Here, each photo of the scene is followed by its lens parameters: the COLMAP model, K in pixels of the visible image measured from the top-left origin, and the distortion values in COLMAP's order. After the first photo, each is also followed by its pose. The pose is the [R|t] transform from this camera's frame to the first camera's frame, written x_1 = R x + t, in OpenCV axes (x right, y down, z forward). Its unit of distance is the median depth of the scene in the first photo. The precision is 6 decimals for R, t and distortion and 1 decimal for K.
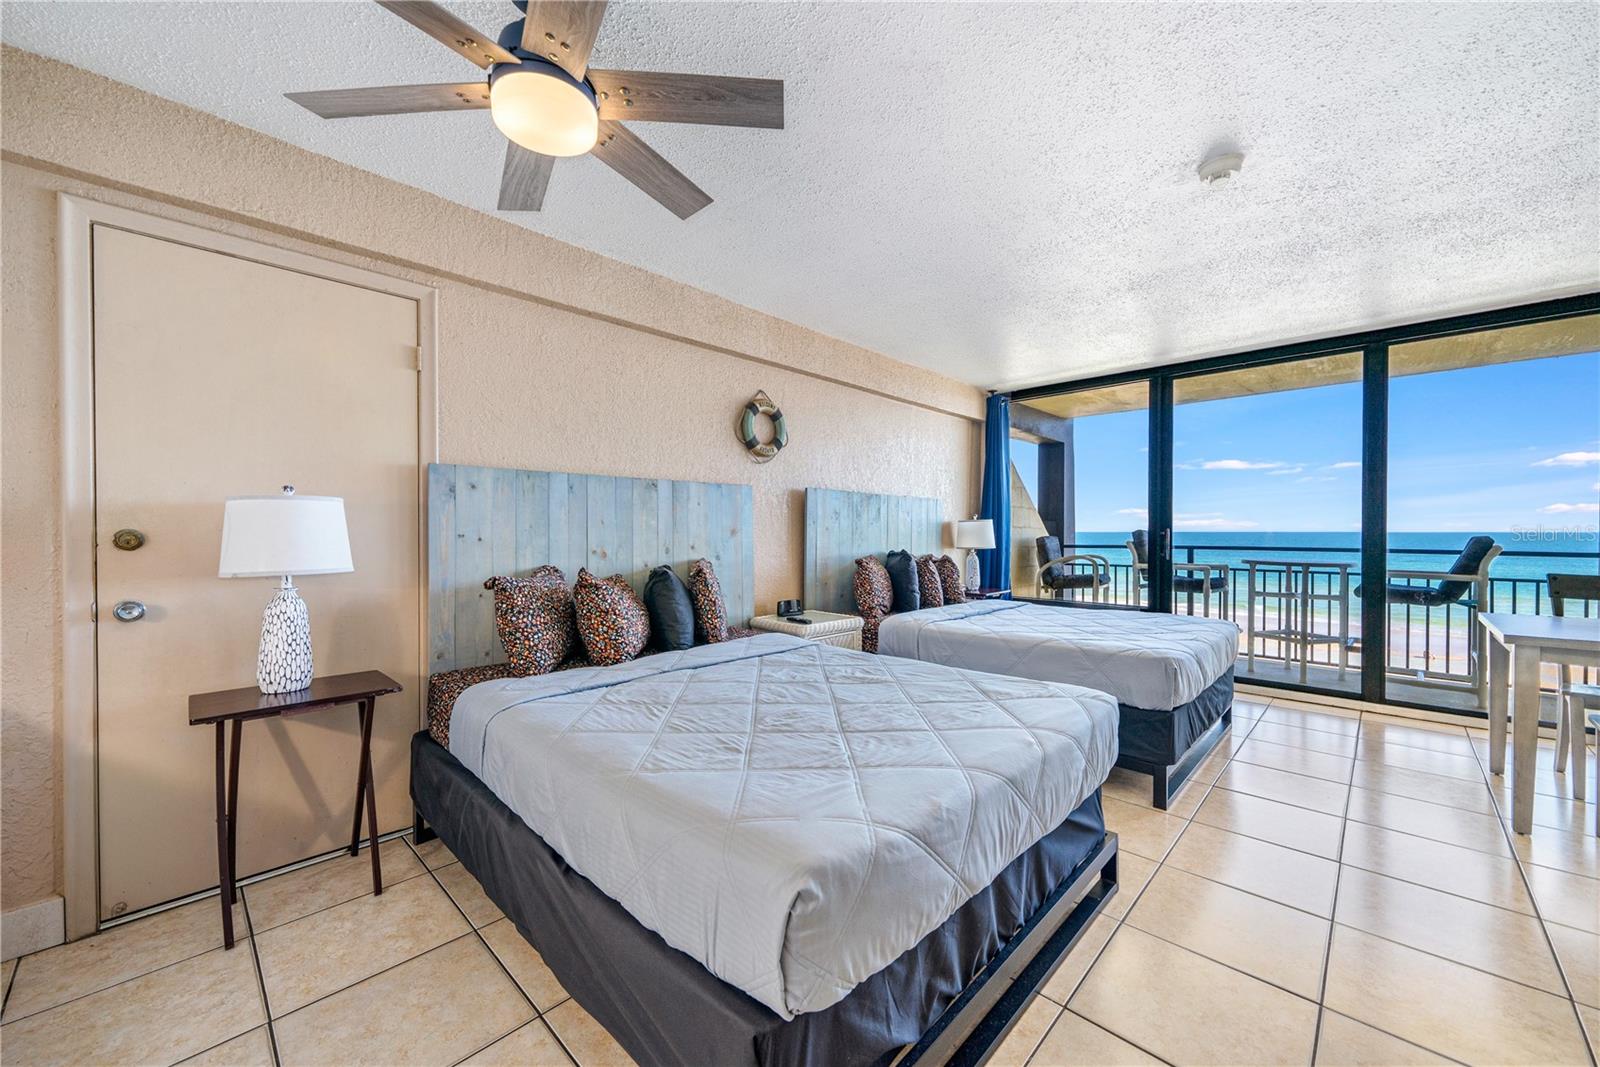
lens RADIAL K [[618.8, 0, 798.0], [0, 618.8, 540.7], [0, 0, 1]] dist [-0.000675, 0.000946]
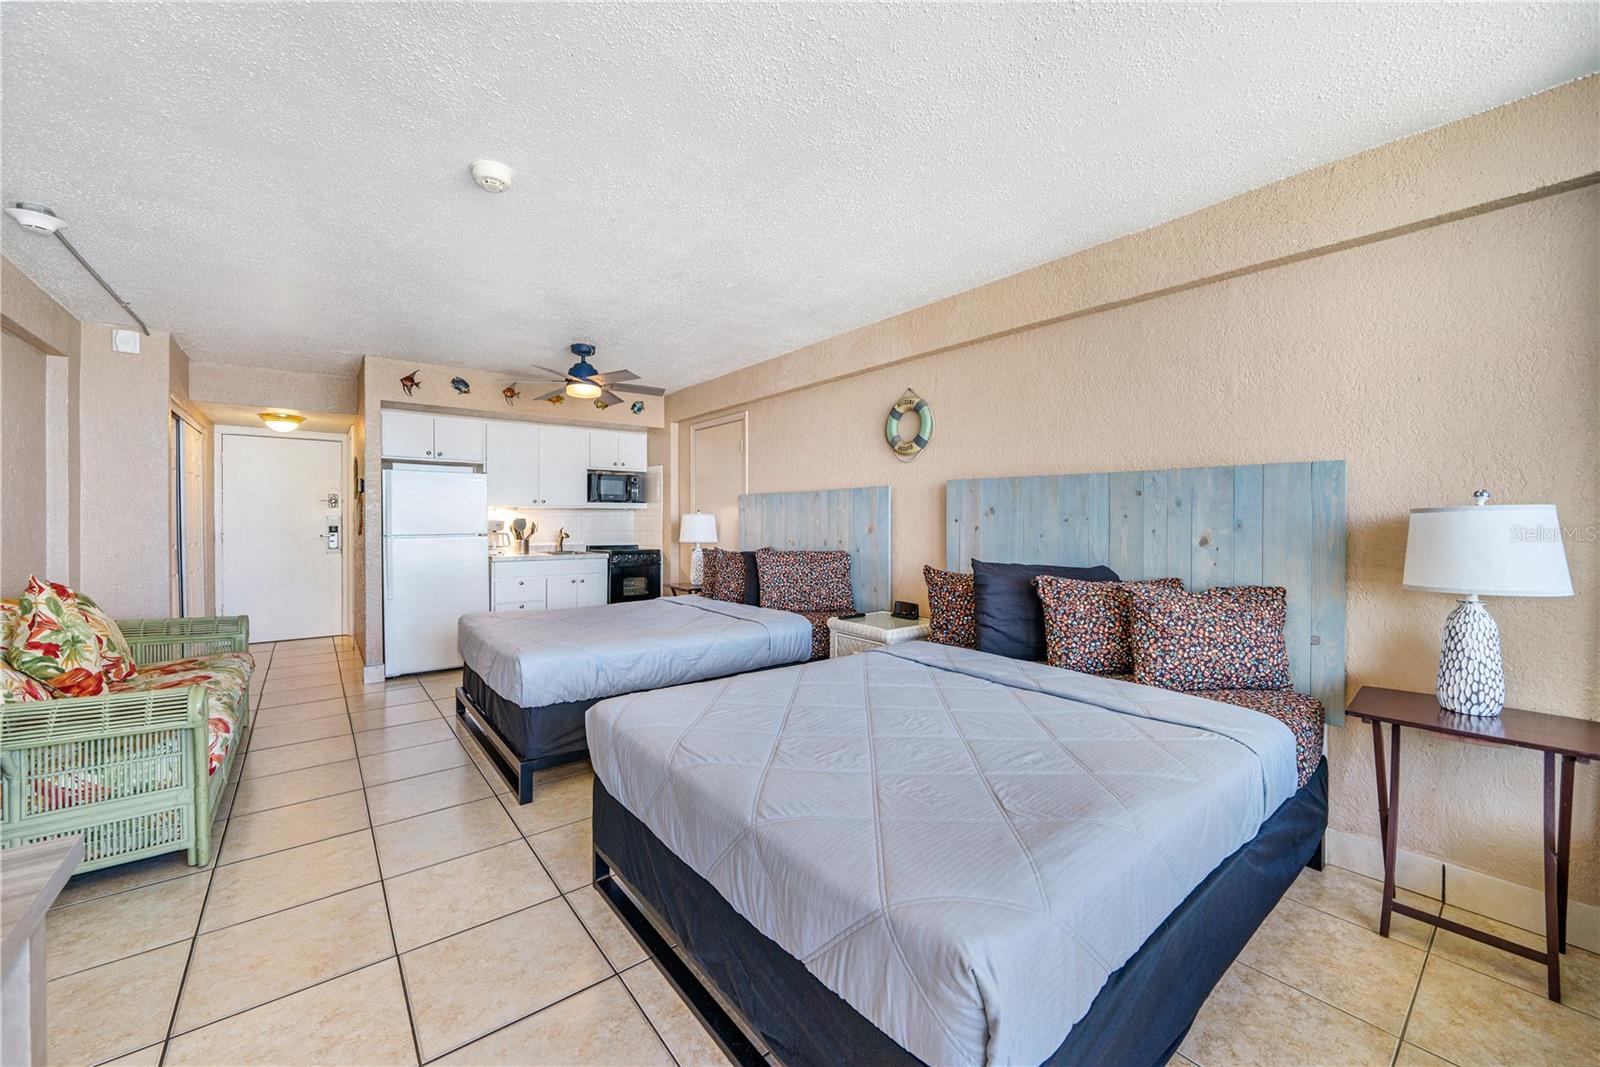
lens RADIAL K [[618.8, 0, 789.8], [0, 618.8, 525.2], [0, 0, 1]] dist [-0.000675, 0.000946]
pose [[-0.138879, 0.000810, -0.990309, 1.141580], [-0.010984, 0.999937, 0.002358, -0.024353], [0.990248, 0.011205, -0.138862, 1.125943]]
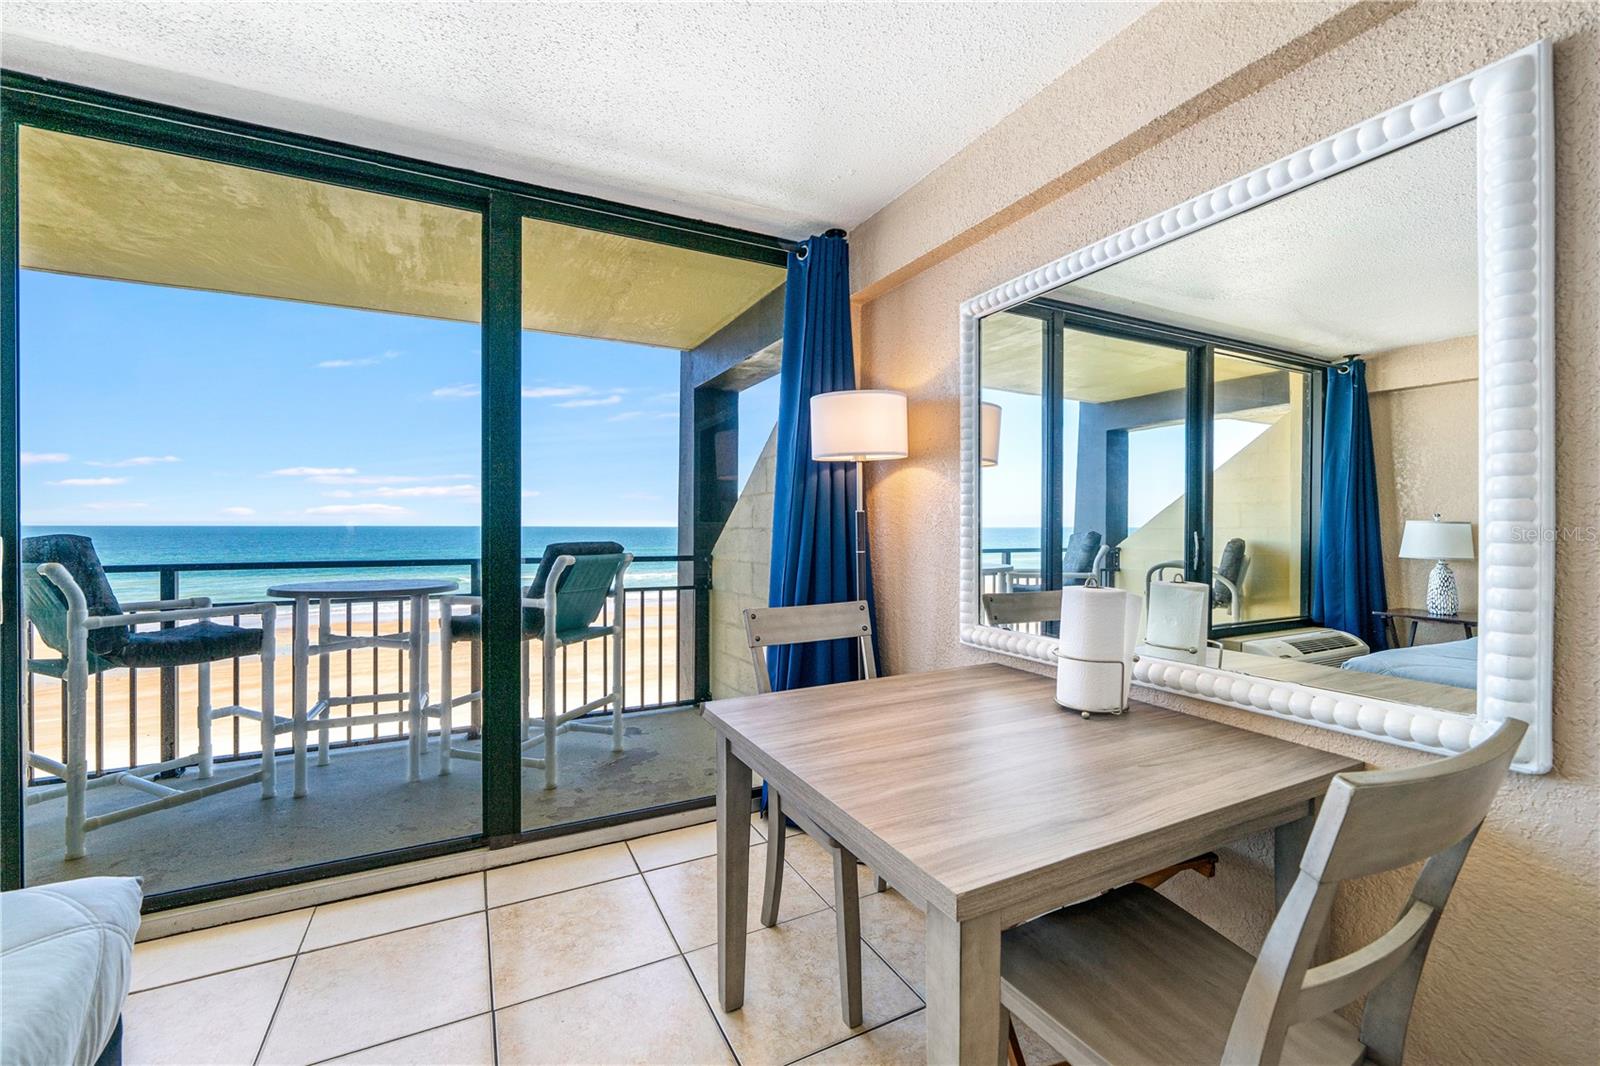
lens RADIAL K [[586.1, 0, 792.3], [0, 586.1, 530.8], [0, 0, 1]] dist [-0.002533, -0.000111]
pose [[0.362847, -0.004639, 0.931837, 0.686908], [0.010680, 0.999943, 0.000820, -0.028883], [-0.931788, 0.009654, 0.362875, 0.726184]]
